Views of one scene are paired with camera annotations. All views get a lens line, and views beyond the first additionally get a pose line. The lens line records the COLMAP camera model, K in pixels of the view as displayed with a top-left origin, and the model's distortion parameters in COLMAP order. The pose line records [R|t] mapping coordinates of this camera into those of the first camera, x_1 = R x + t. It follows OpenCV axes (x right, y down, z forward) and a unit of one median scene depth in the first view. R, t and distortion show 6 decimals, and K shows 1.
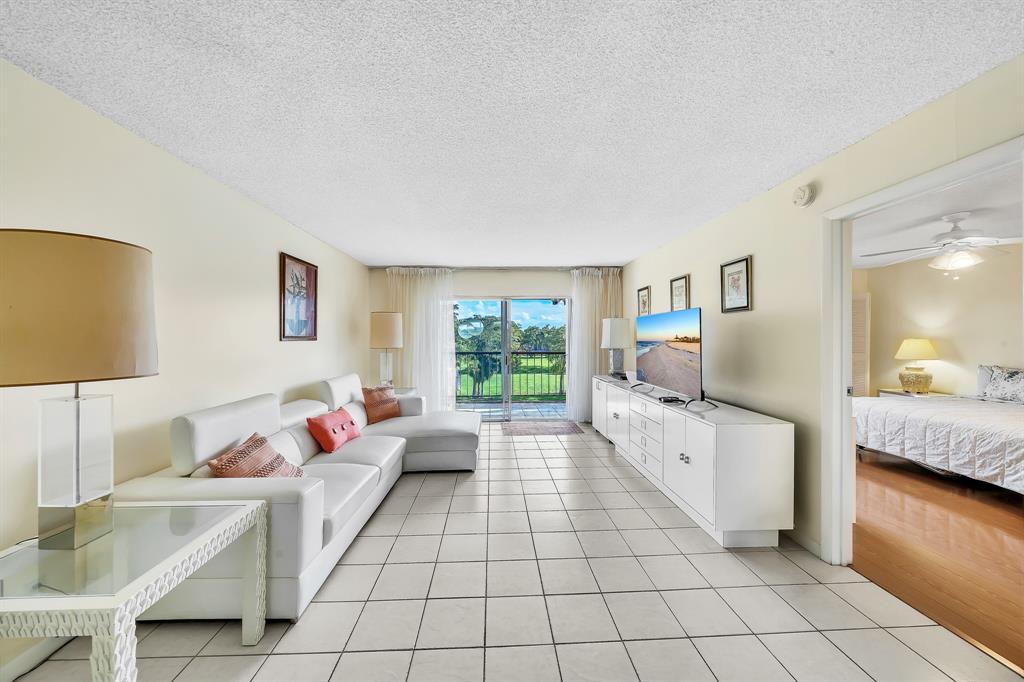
lens RADIAL K [[361.0, 0, 512.0], [0, 361.0, 341.0], [0, 0, 1]] dist [-0.003625, 0.000160]
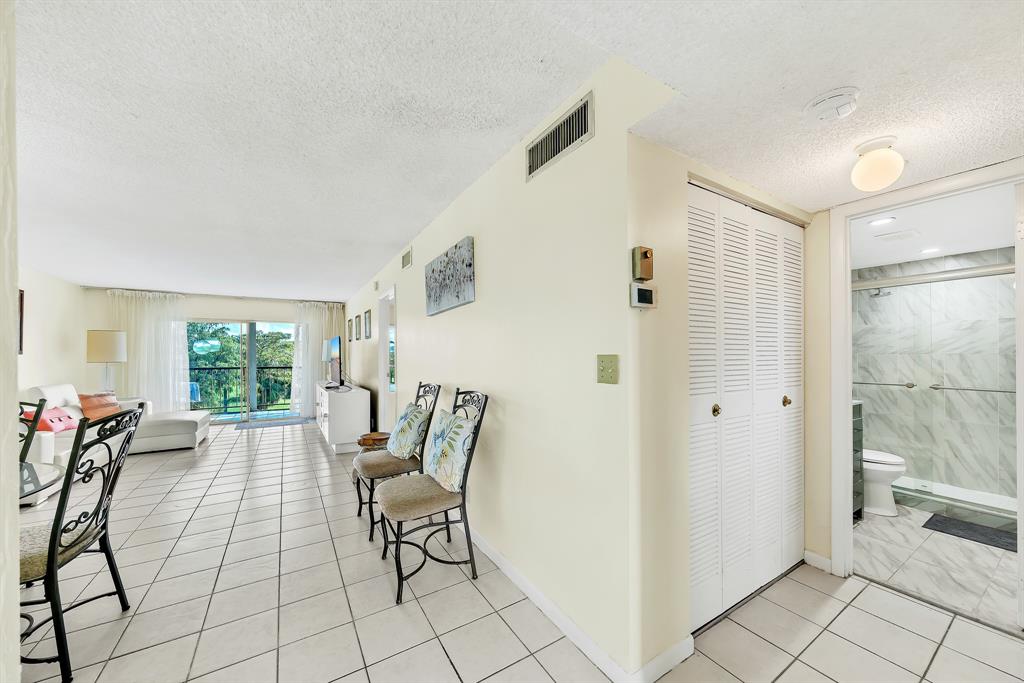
lens RADIAL K [[366.3, 0, 514.4], [0, 366.3, 354.0], [0, 0, 1]] dist [-0.002682, -0.000226]
pose [[0.874057, 0.000673, 0.485823, 0.193259], [0.007121, 0.999874, -0.014198, 0.017633], [-0.485771, 0.015869, 0.873942, -0.563163]]
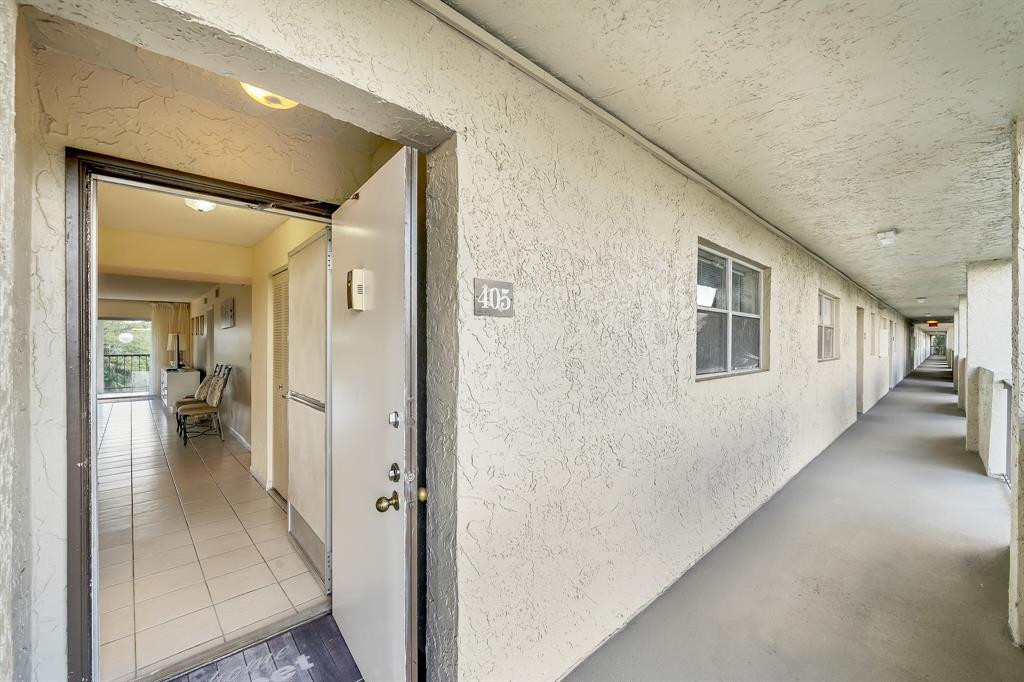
lens RADIAL K [[402.6, 0, 510.2], [0, 402.6, 346.3], [0, 0, 1]] dist [-0.001801, -0.000212]
pose [[0.766049, -0.002837, 0.642775, 0.245231], [0.003674, 0.999993, 0.000035, 0.004641], [-0.642771, 0.002334, 0.766055, -1.448662]]
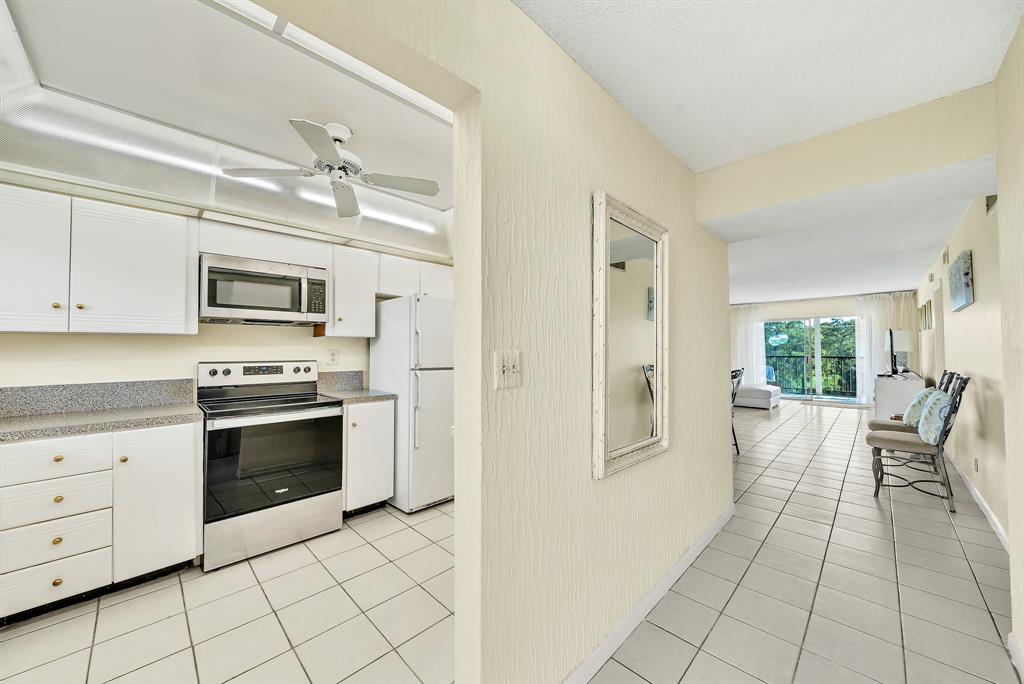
lens RADIAL K [[372.2, 0, 503.0], [0, 372.2, 343.2], [0, 0, 1]] dist [-0.001282, -0.000139]
pose [[0.664920, -0.012855, -0.746804, 0.315299], [-0.002111, 0.999816, -0.019089, 0.018172], [0.746912, 0.014269, 0.664770, -1.032597]]
